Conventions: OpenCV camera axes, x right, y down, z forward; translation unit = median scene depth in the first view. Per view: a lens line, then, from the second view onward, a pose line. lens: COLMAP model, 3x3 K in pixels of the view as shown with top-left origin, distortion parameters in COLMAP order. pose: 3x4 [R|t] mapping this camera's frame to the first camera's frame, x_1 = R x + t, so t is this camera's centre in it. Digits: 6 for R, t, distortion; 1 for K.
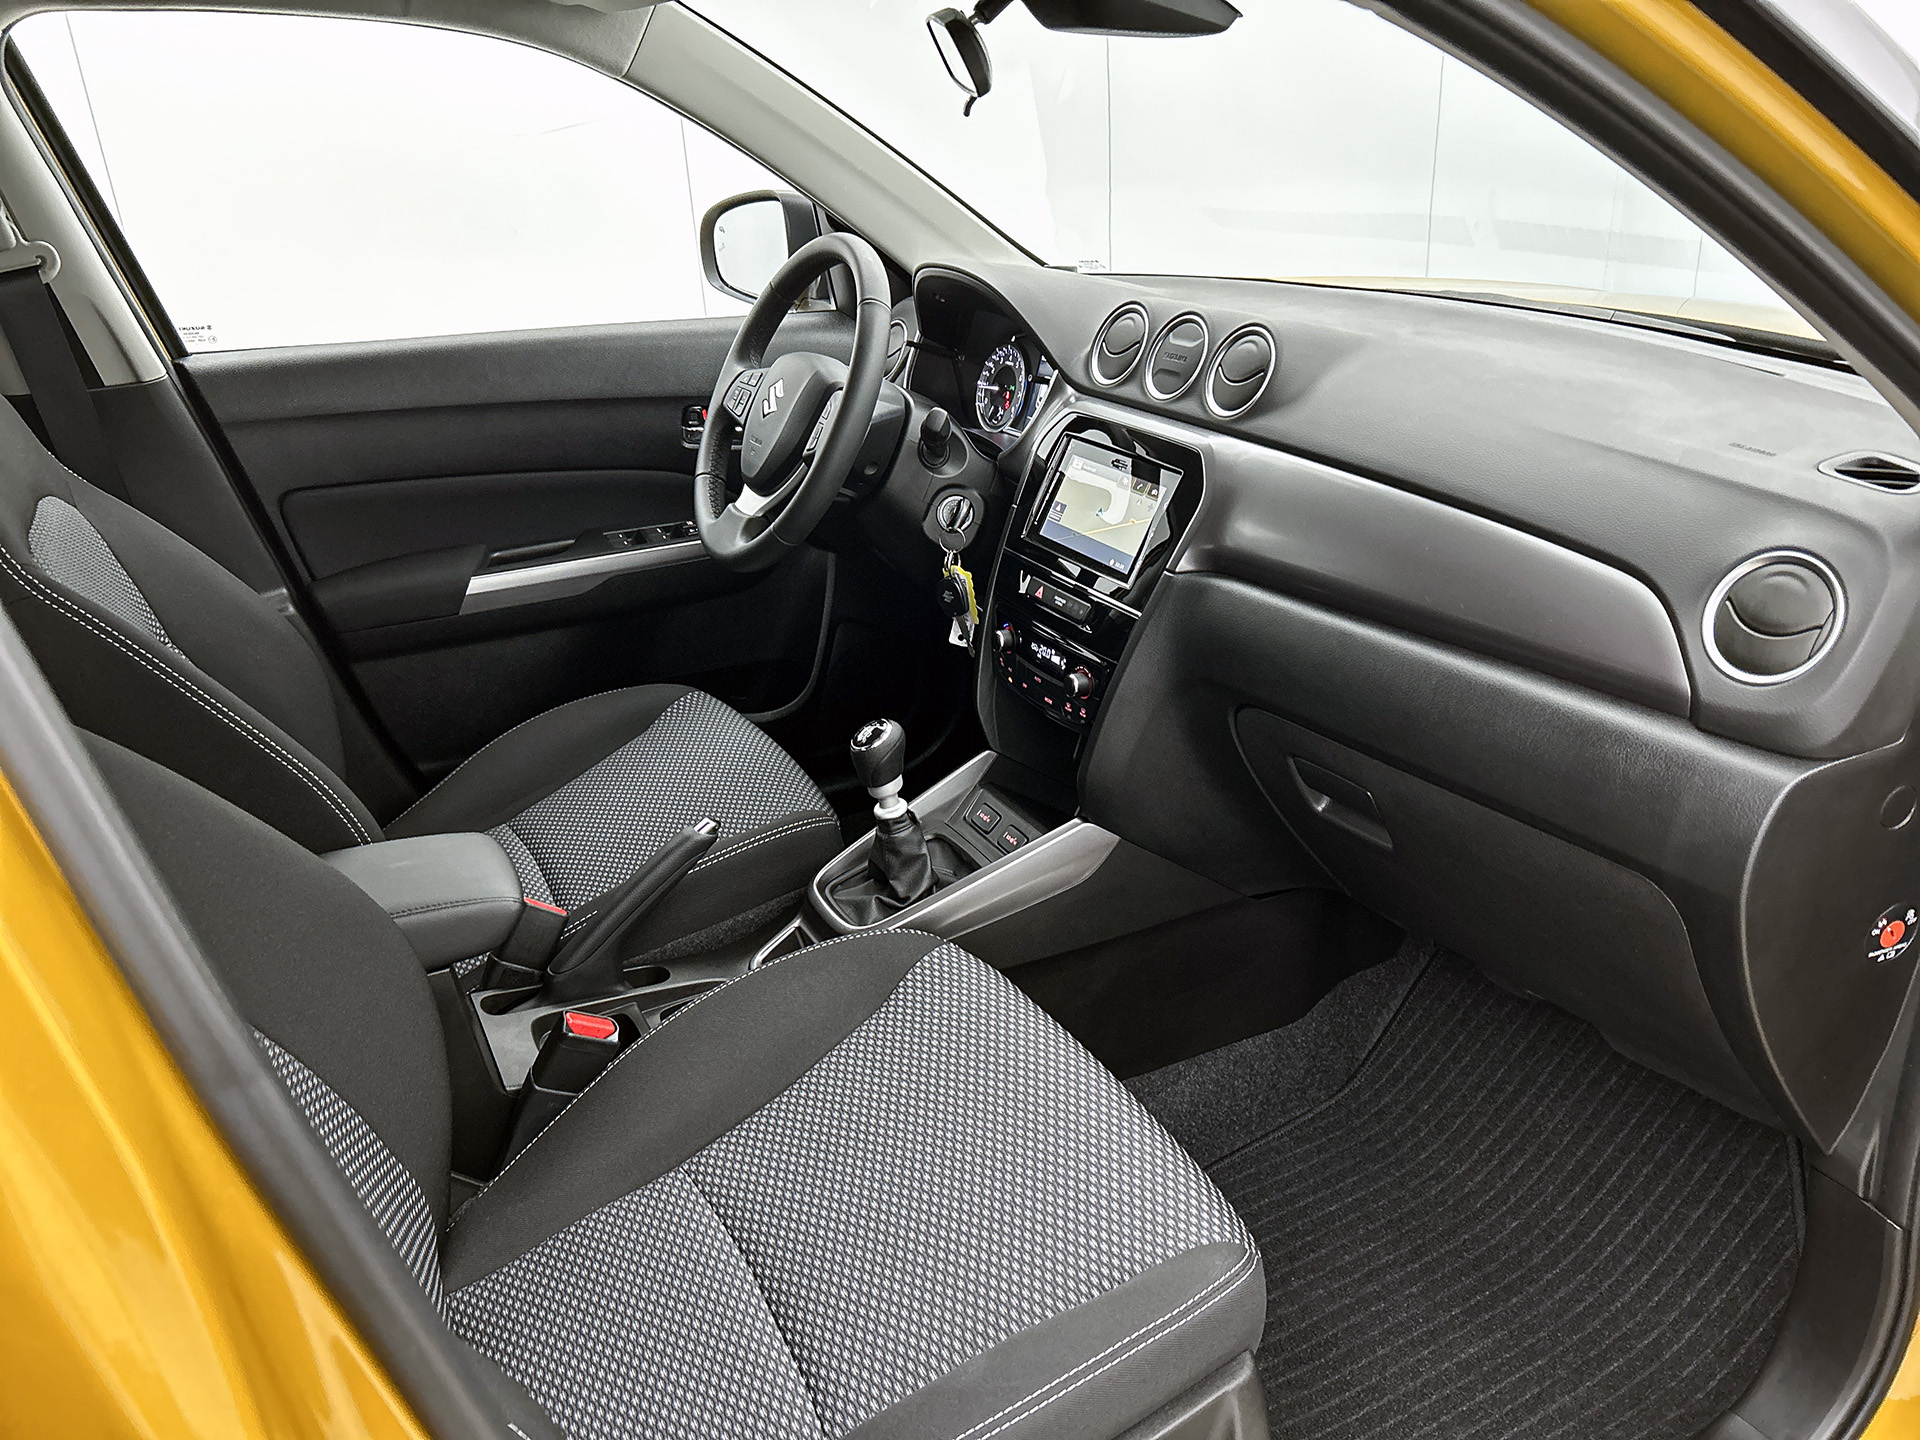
lens RADIAL K [[1456.2, 0, 960.0], [0, 1456.2, 720.0], [0, 0, 1]] dist [0.072350, -0.070482]
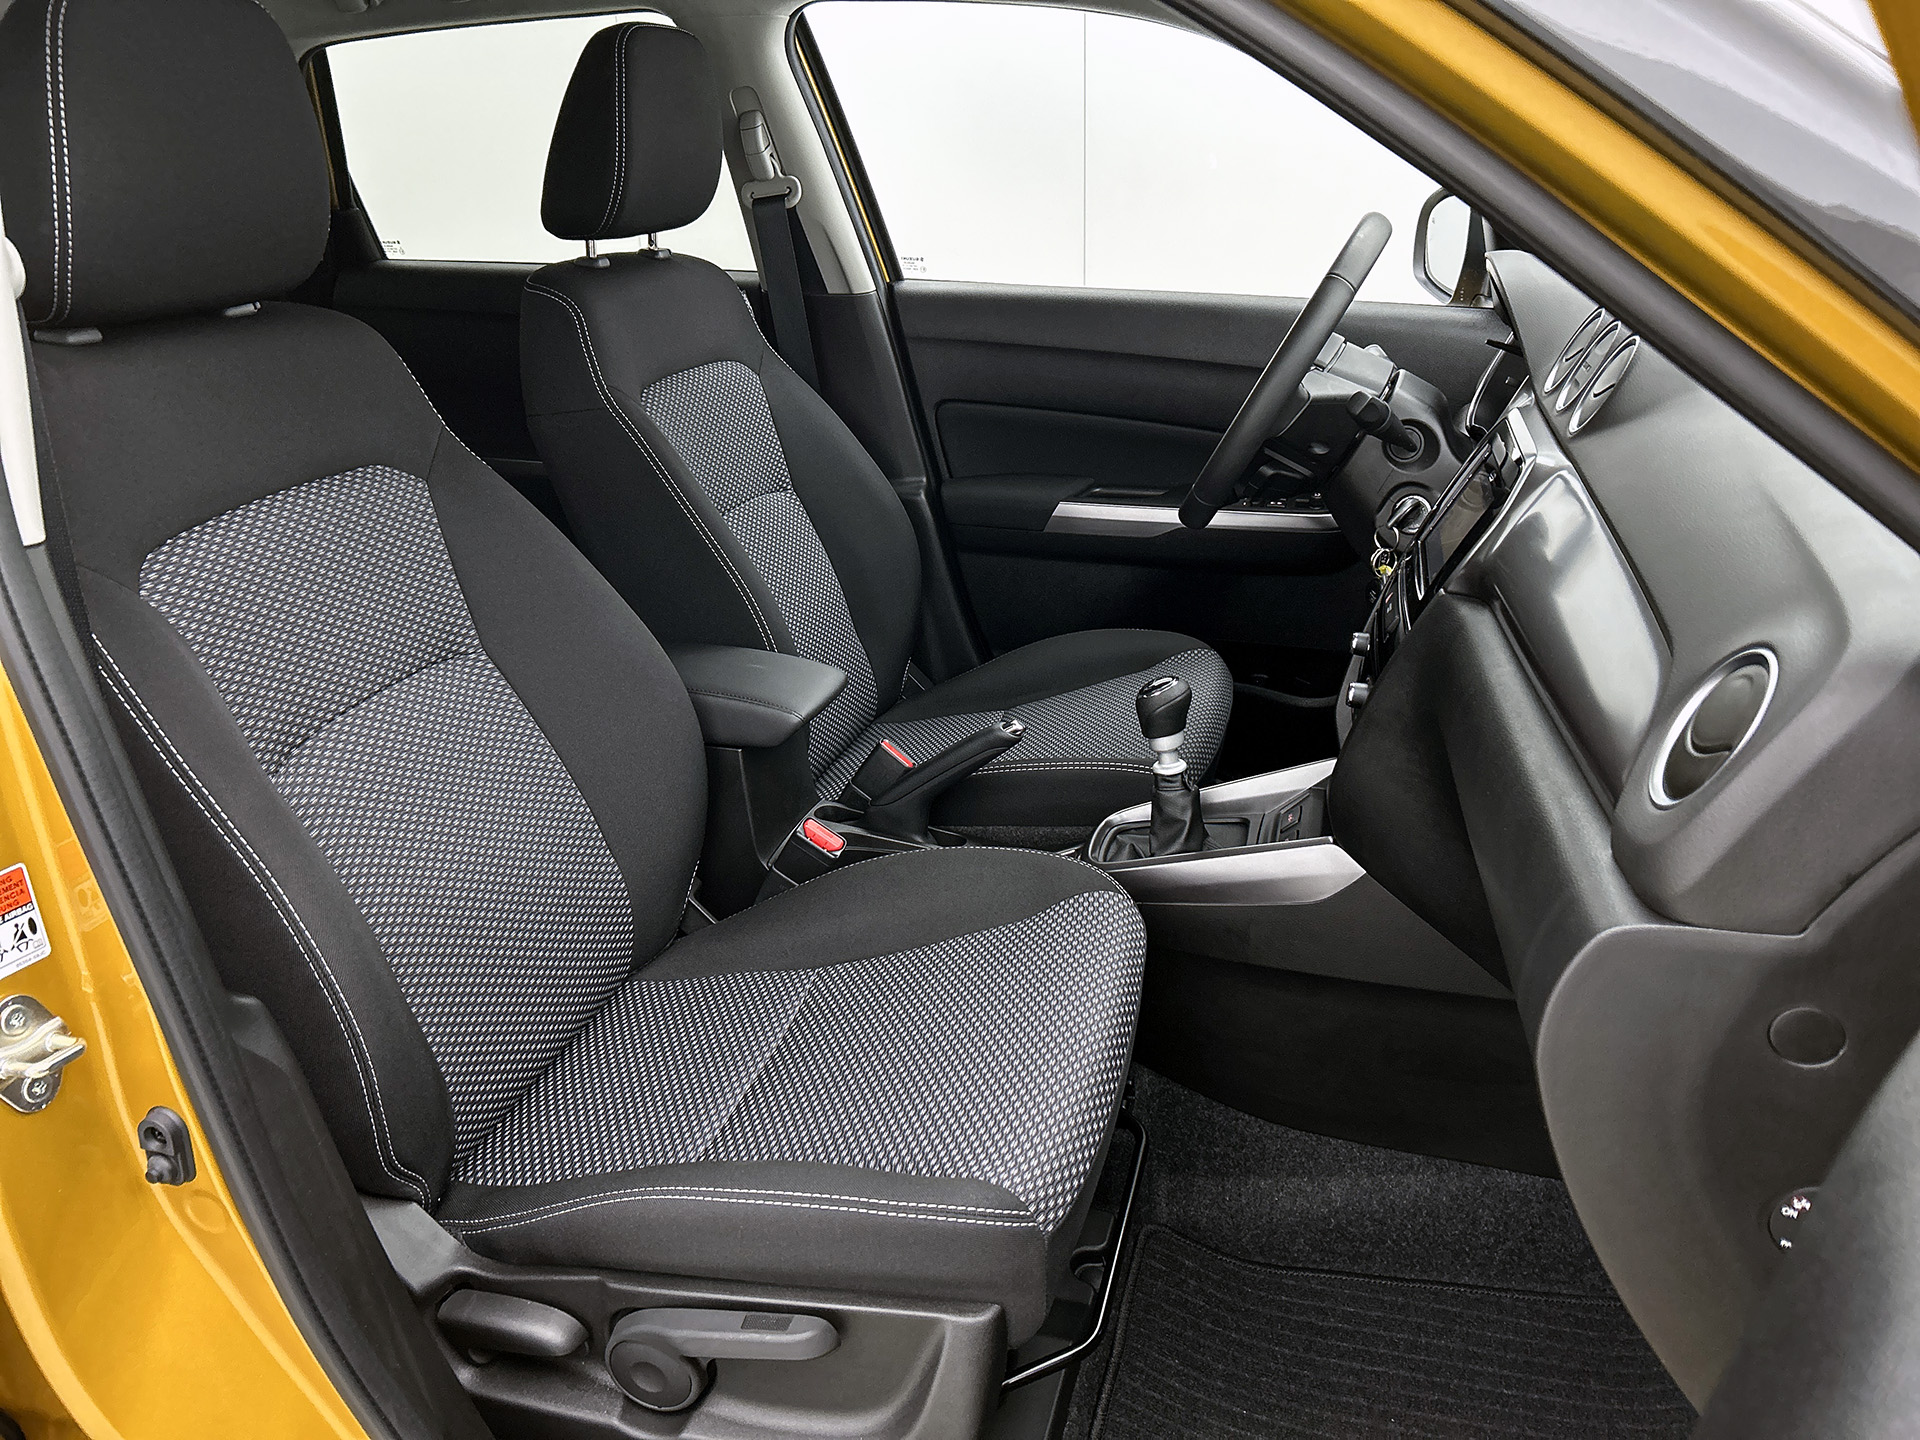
lens RADIAL K [[1456.2, 0, 960.0], [0, 1456.2, 720.0], [0, 0, 1]] dist [0.072350, -0.070482]
pose [[0.737060, 0.282188, -0.614095, 0.389694], [-0.287886, 0.953189, 0.092476, -0.019219], [0.611445, 0.108629, 0.783795, 0.094479]]
